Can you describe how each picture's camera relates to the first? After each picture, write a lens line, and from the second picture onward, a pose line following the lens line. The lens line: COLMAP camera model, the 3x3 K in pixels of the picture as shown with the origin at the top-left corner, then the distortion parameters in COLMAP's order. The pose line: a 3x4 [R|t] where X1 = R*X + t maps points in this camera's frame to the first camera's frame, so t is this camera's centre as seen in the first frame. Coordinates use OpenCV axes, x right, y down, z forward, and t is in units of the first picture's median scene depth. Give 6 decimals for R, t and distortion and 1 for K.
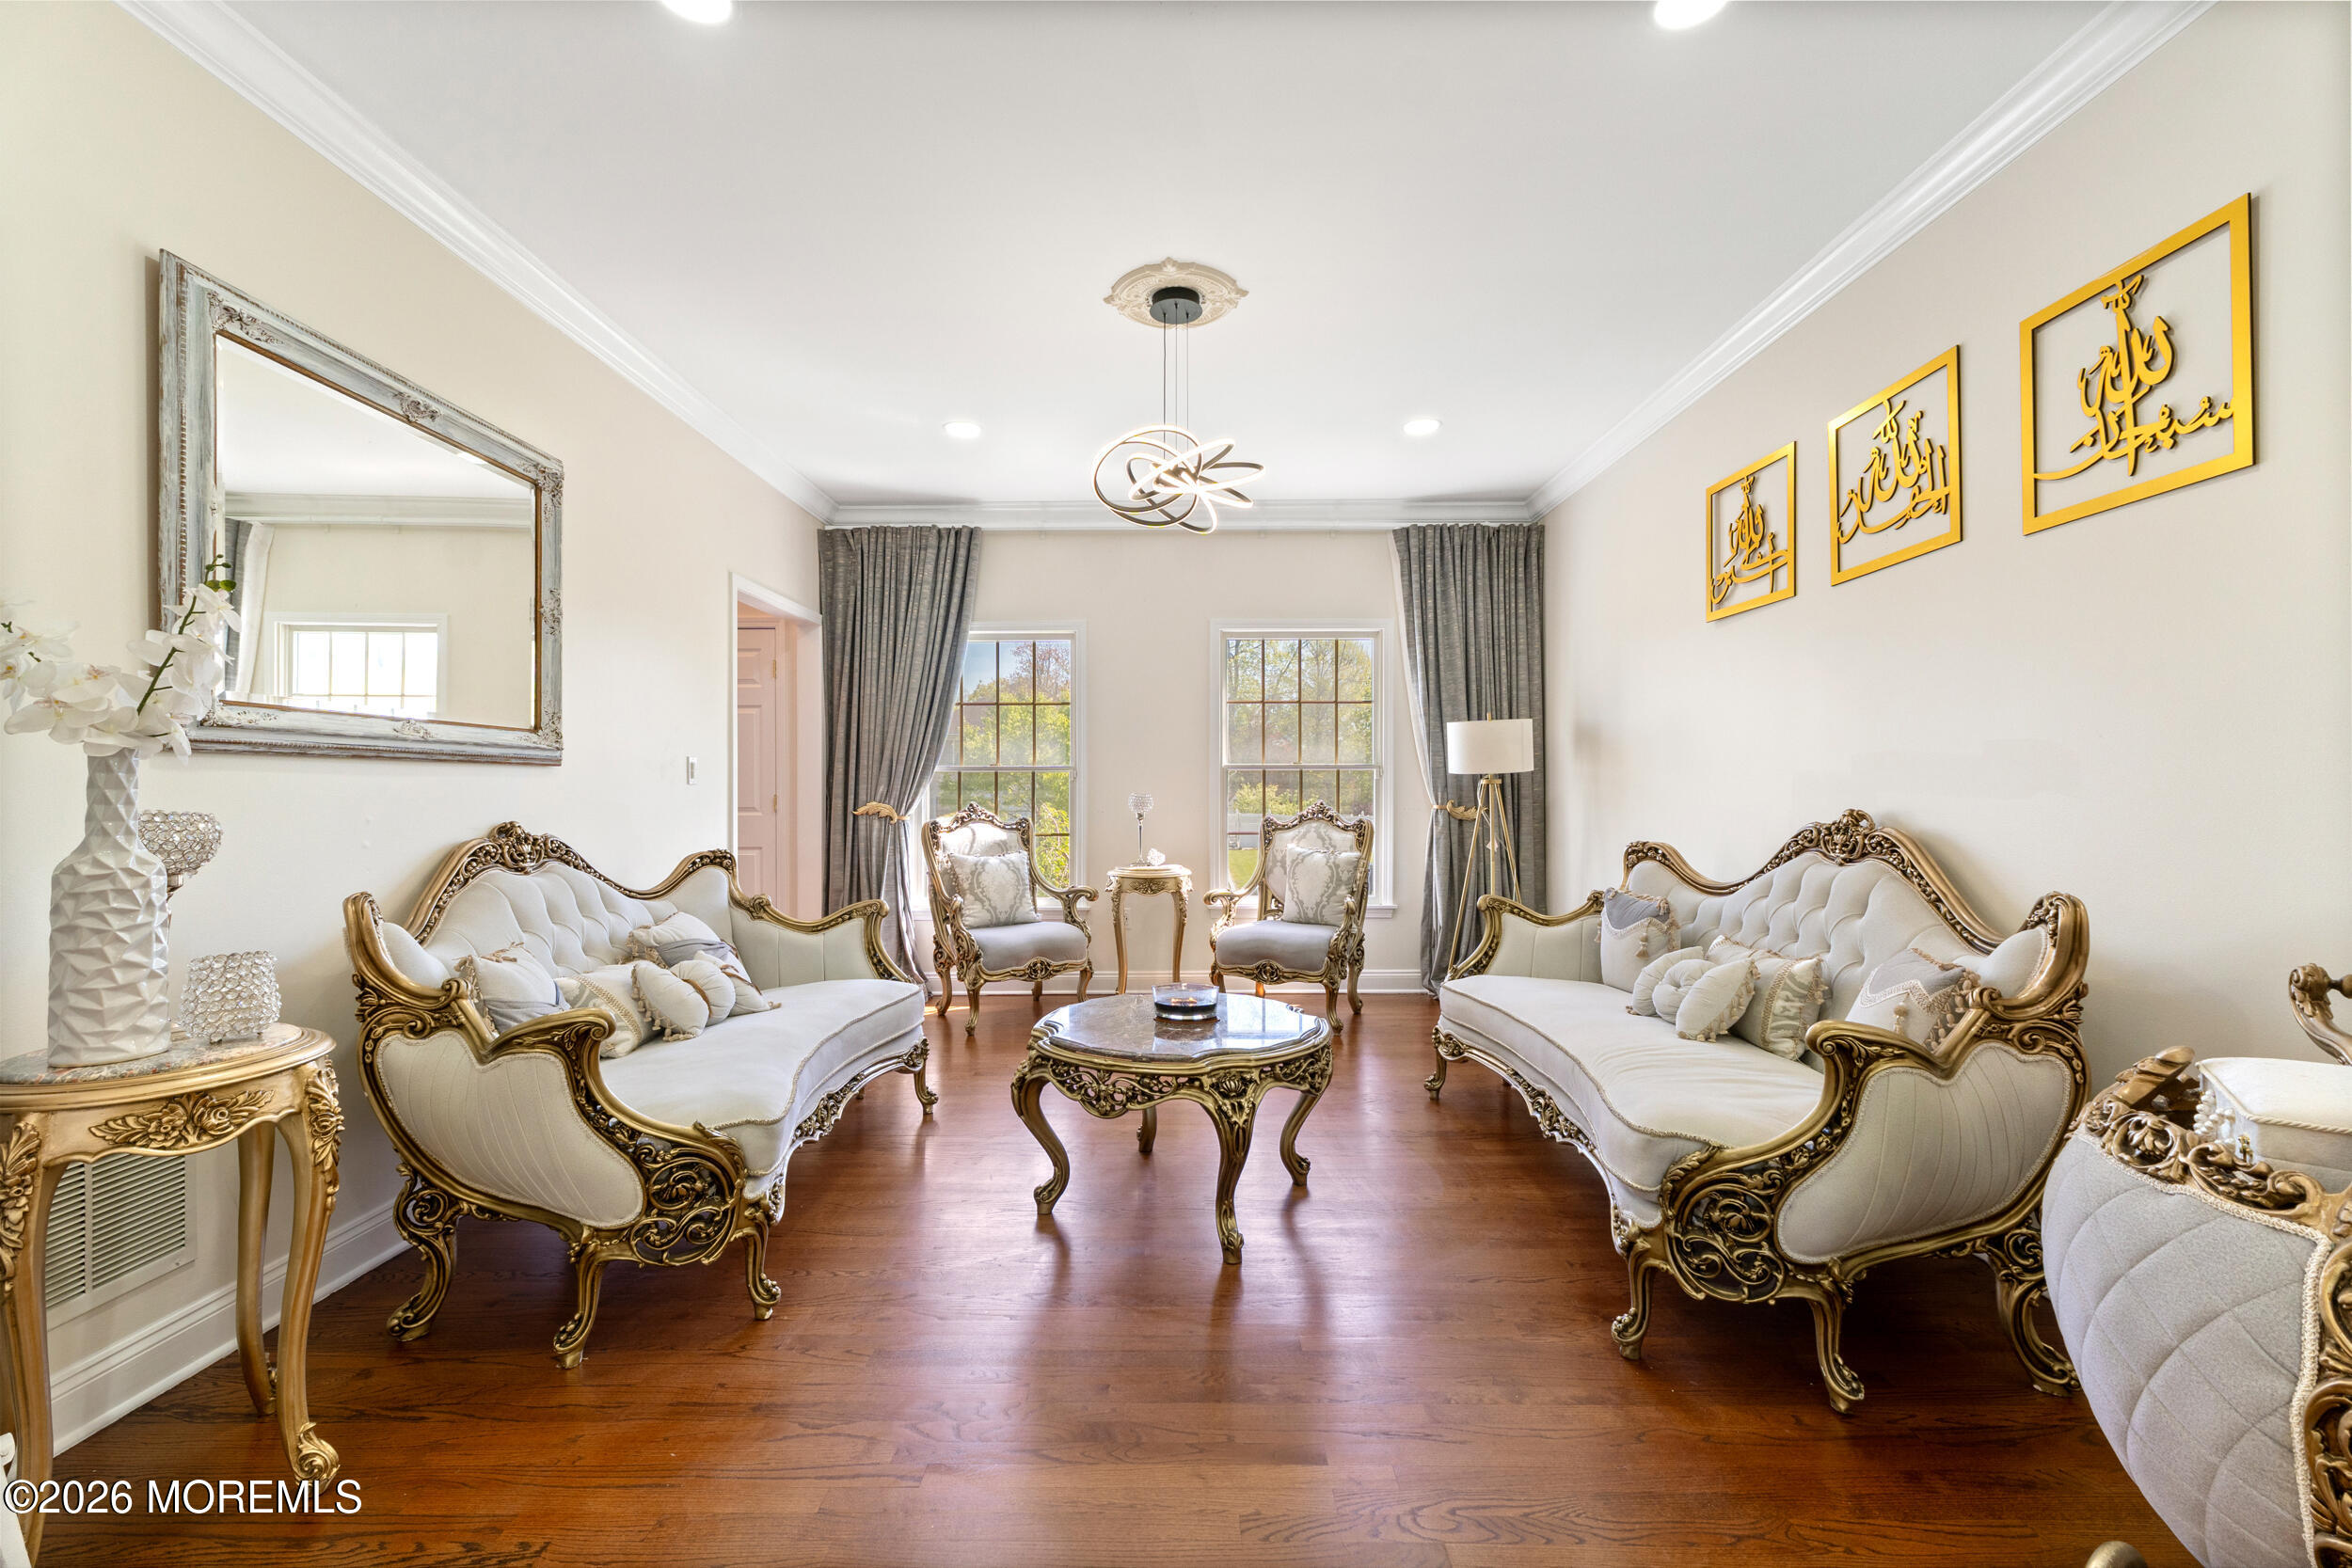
lens RADIAL K [[997.6, 0, 1177.2], [0, 997.6, 789.5], [0, 0, 1]] dist [0.011725, 0.000123]
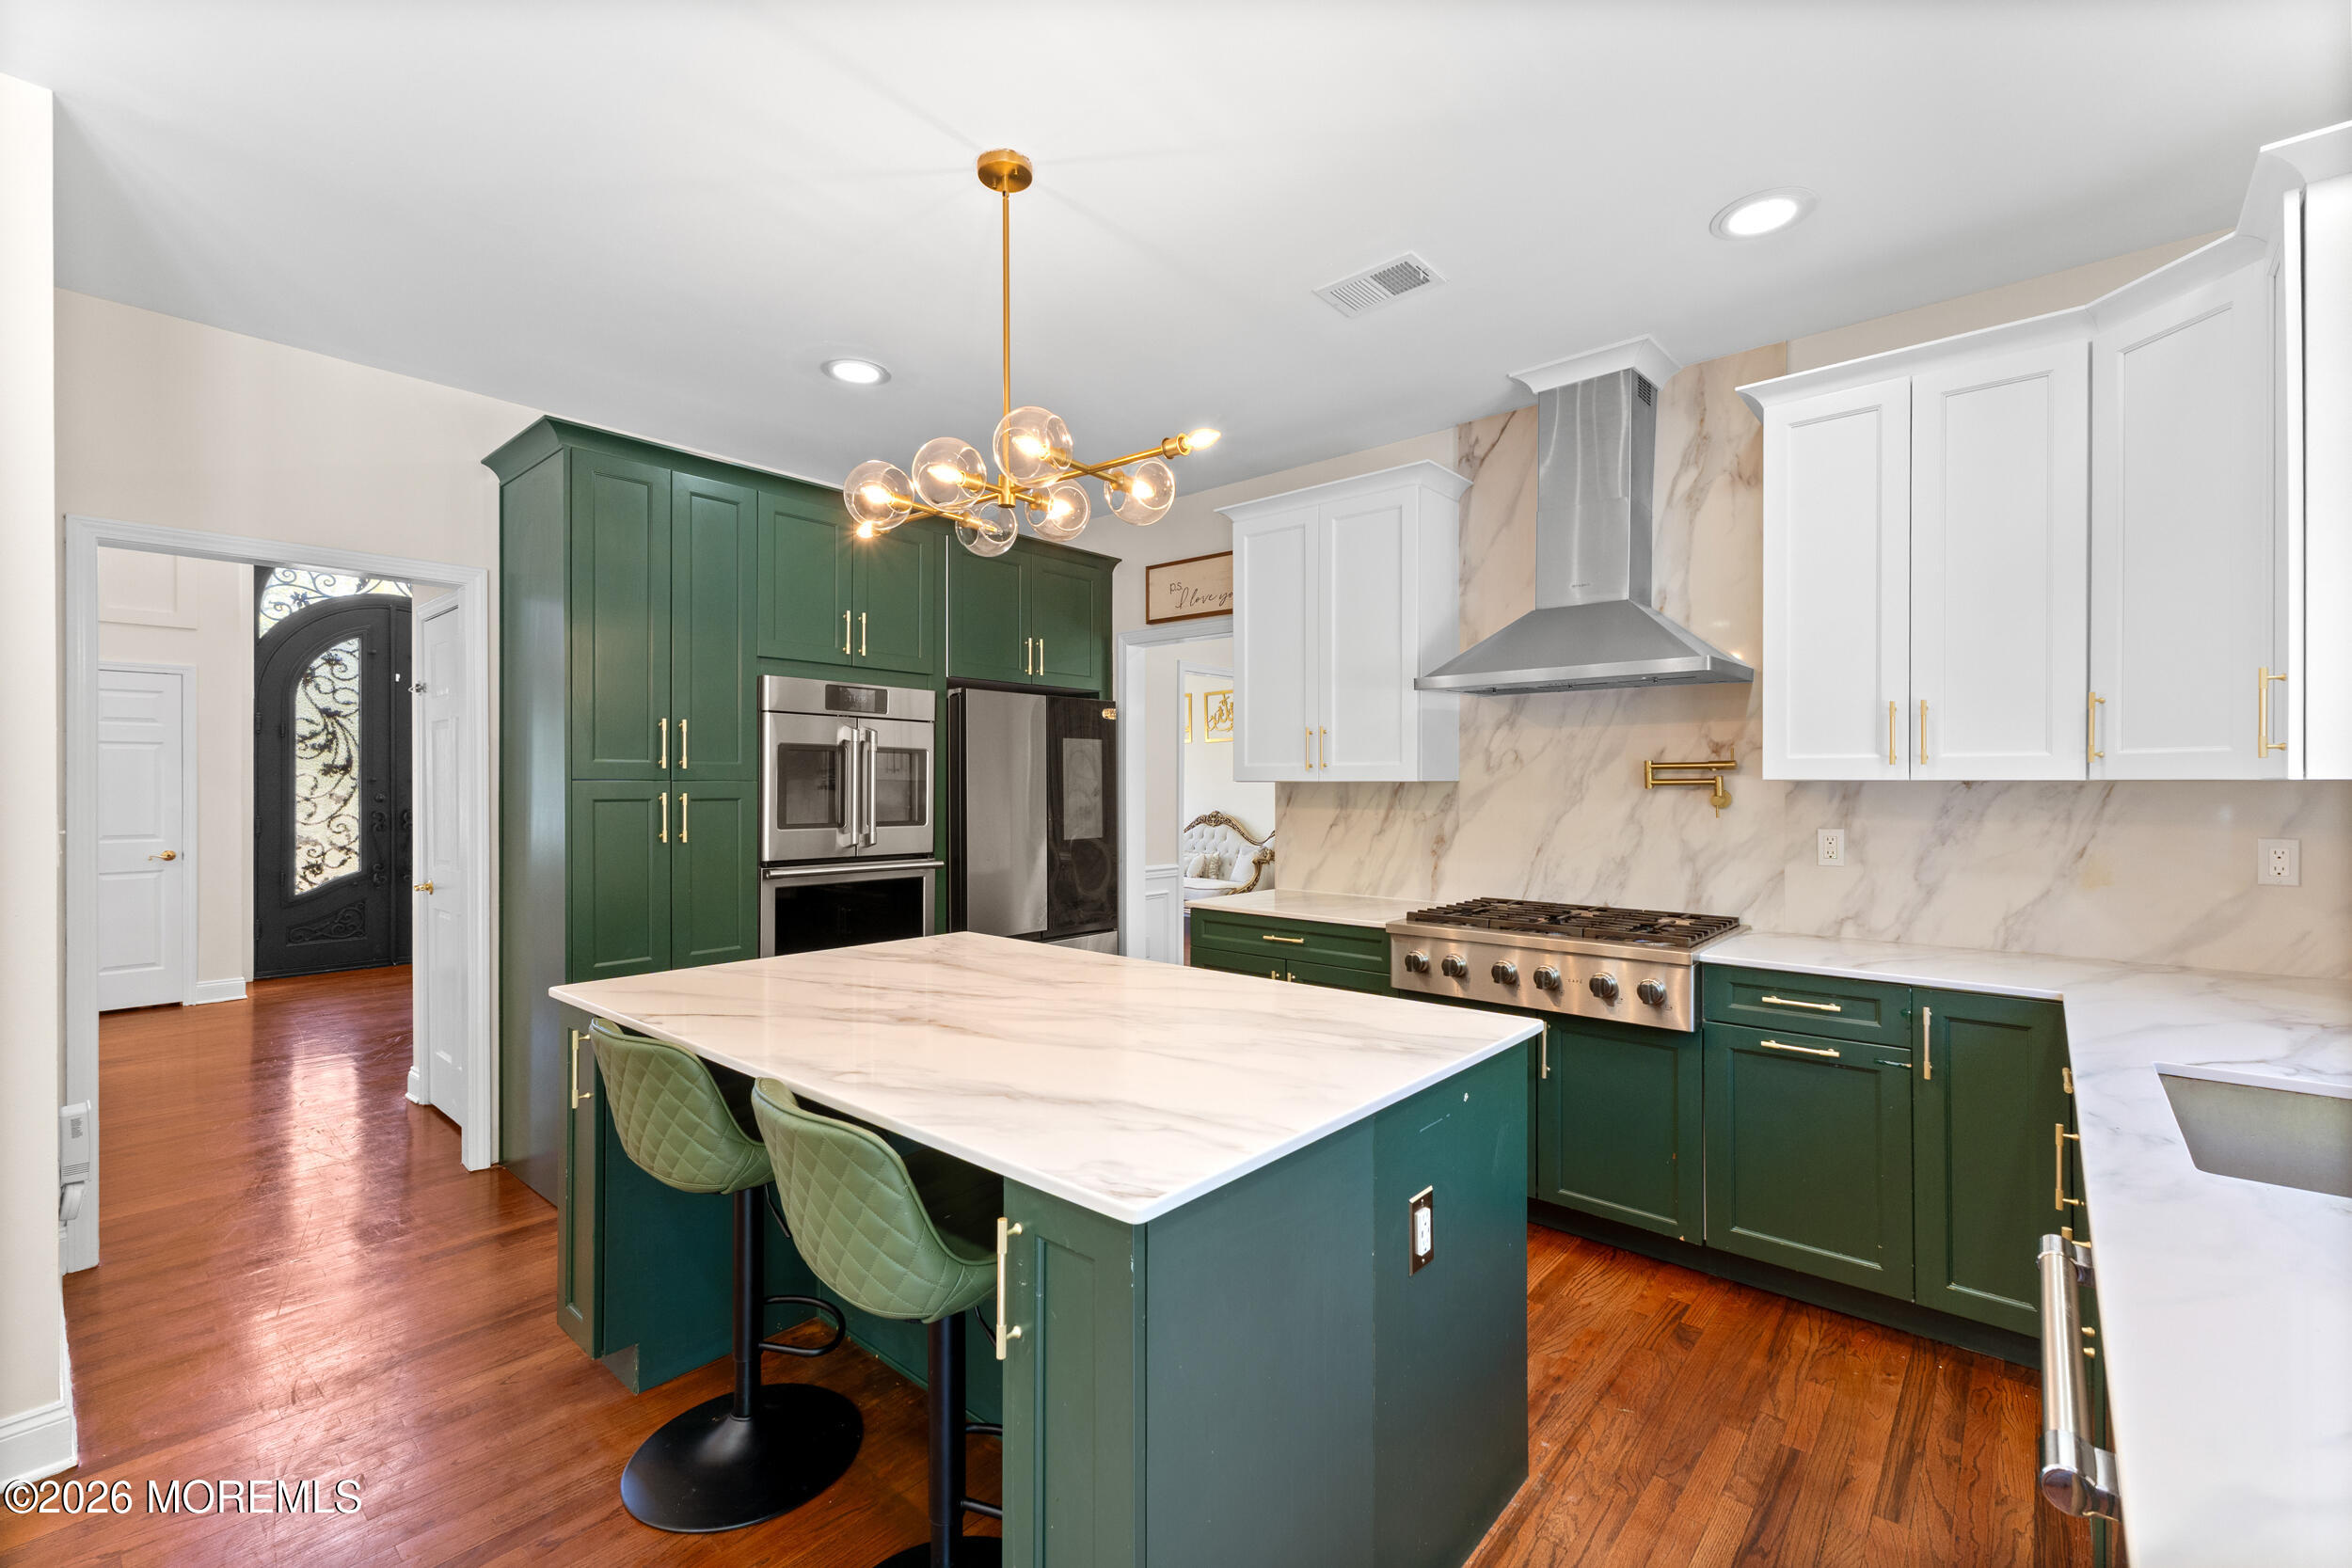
lens RADIAL K [[1000.4, 0, 1180.1], [0, 1000.4, 781.5], [0, 0, 1]] dist [0.010519, 0.000032]
pose [[0.652066, 0.003016, 0.758156, -2.088753], [-0.000863, 0.999994, -0.003236, -0.071701], [-0.758162, 0.001456, 0.652065, -1.190511]]
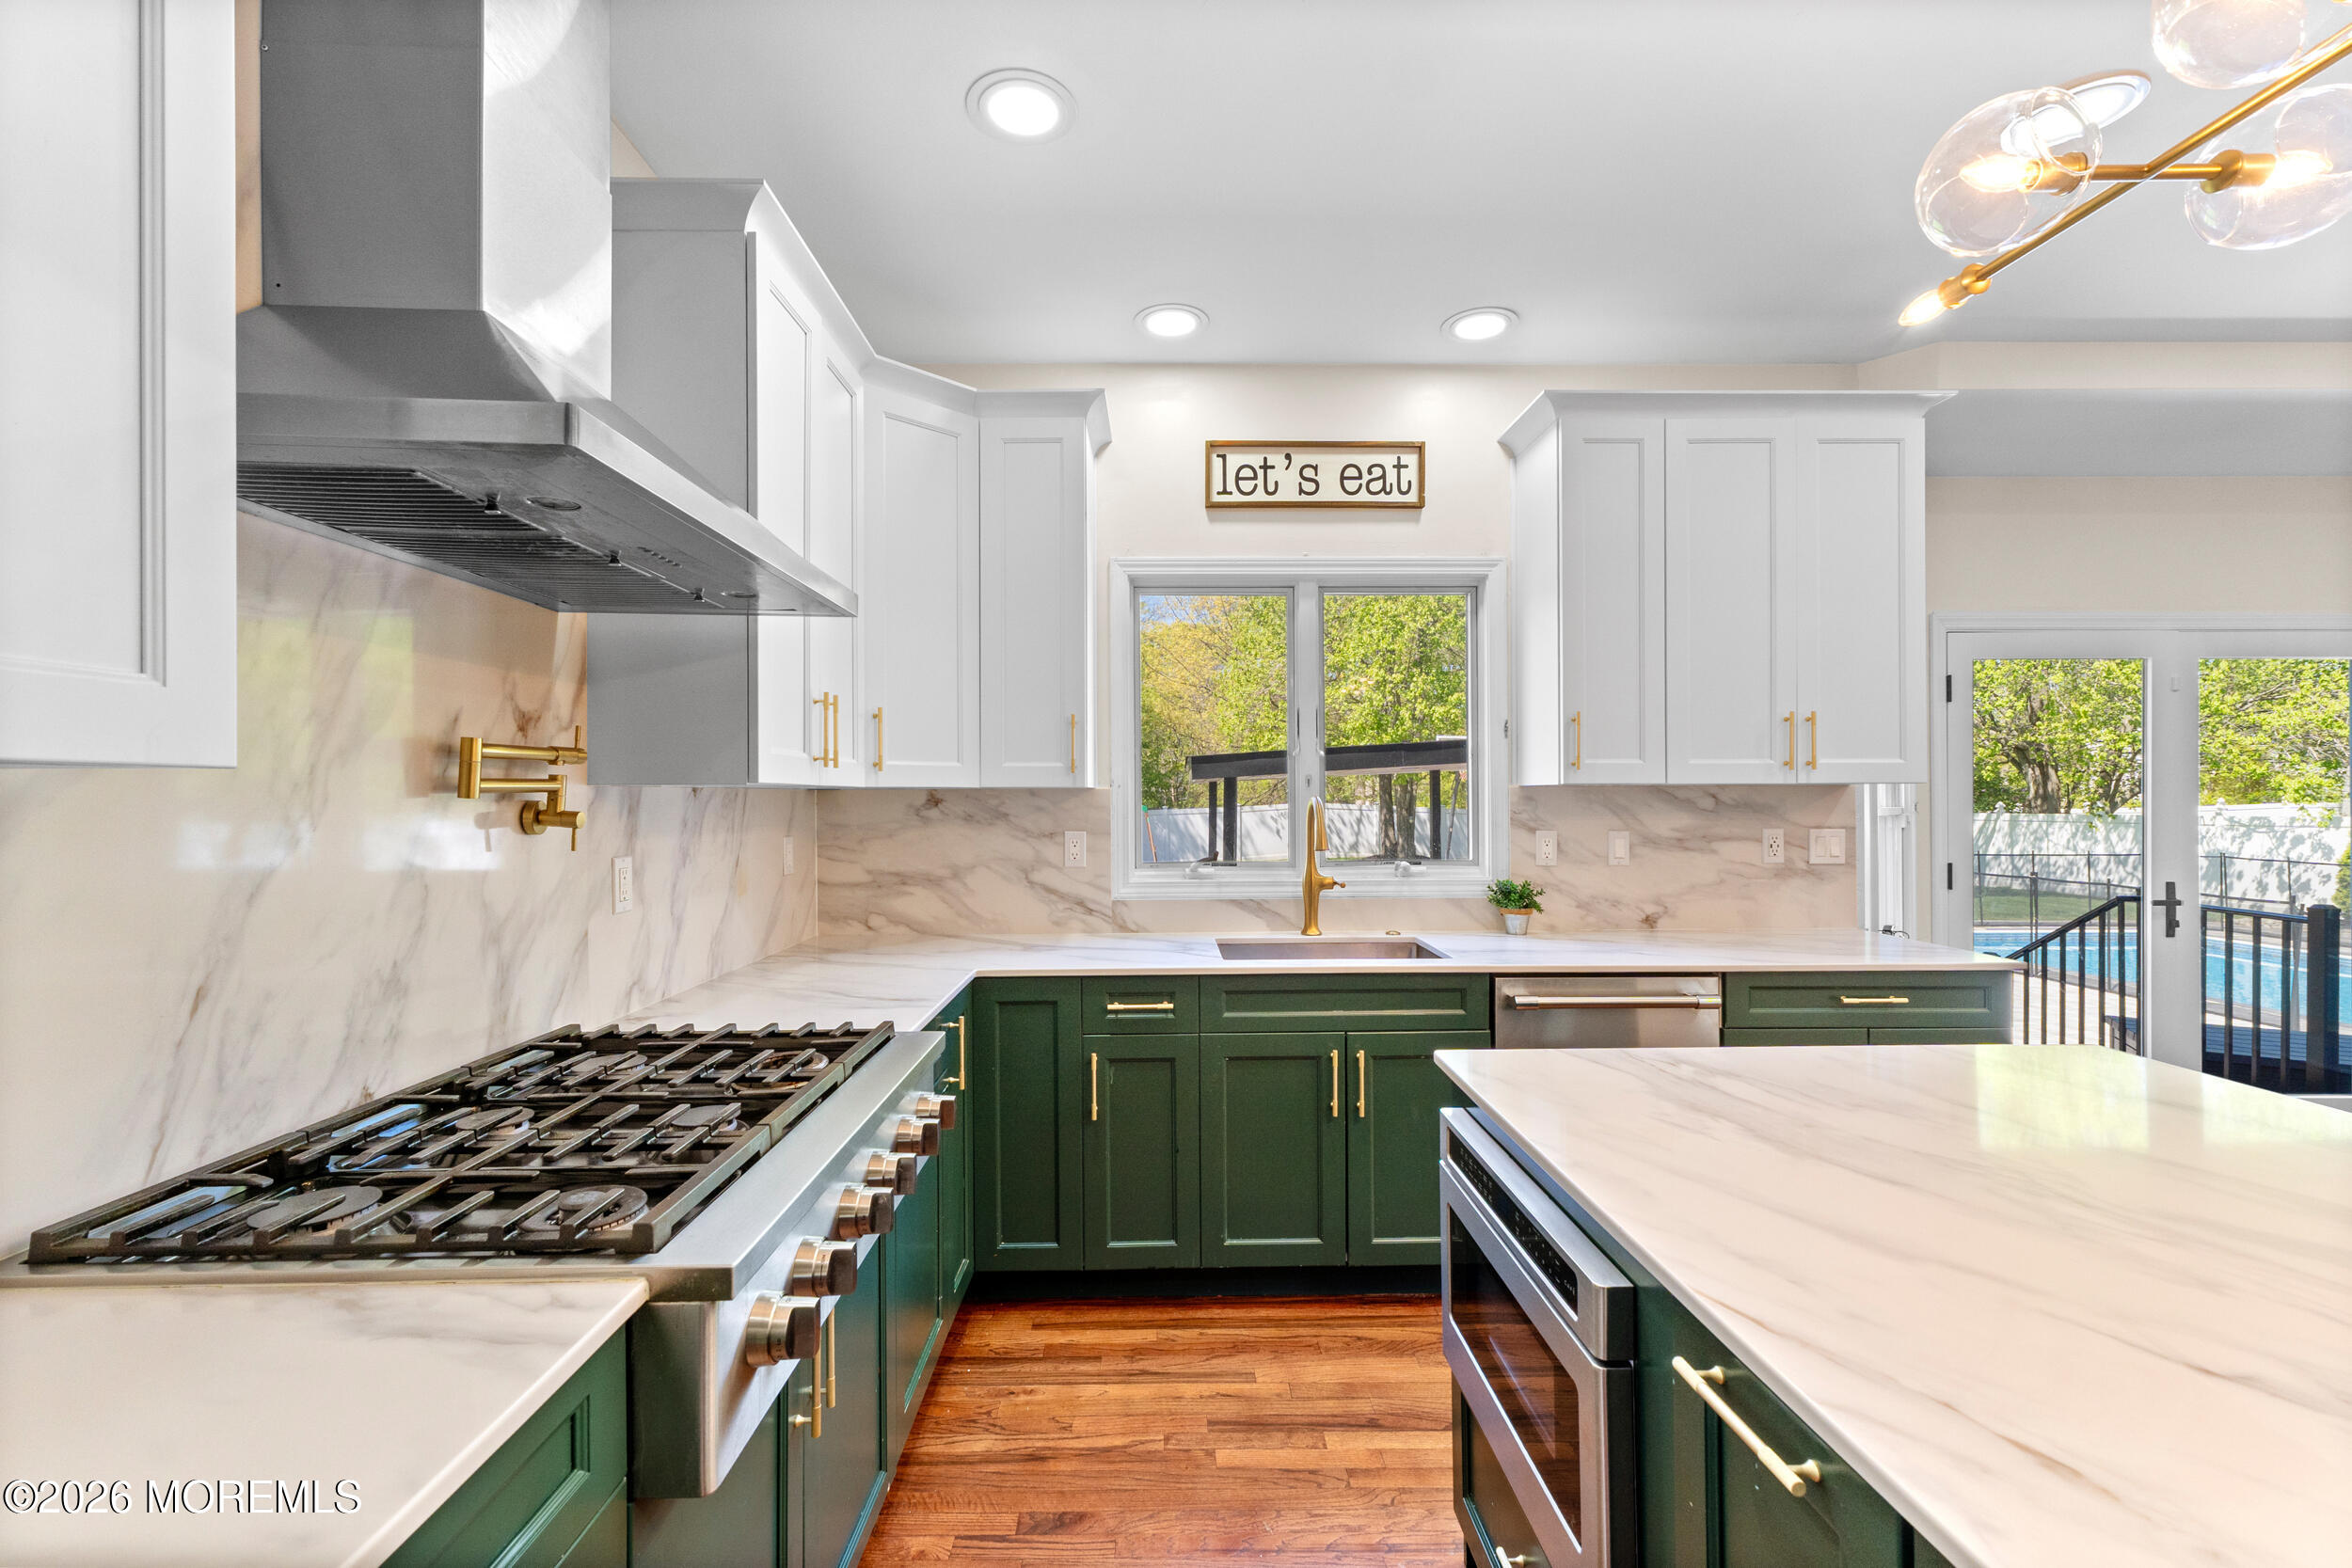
lens RADIAL K [[997.6, 0, 1177.2], [0, 997.6, 789.5], [0, 0, 1]] dist [0.011725, 0.000123]
pose [[-0.999778, 0.007028, -0.019856, -1.168375], [0.007119, 0.999965, -0.004481, -0.067415], [0.019824, -0.004621, -0.999793, -0.249330]]
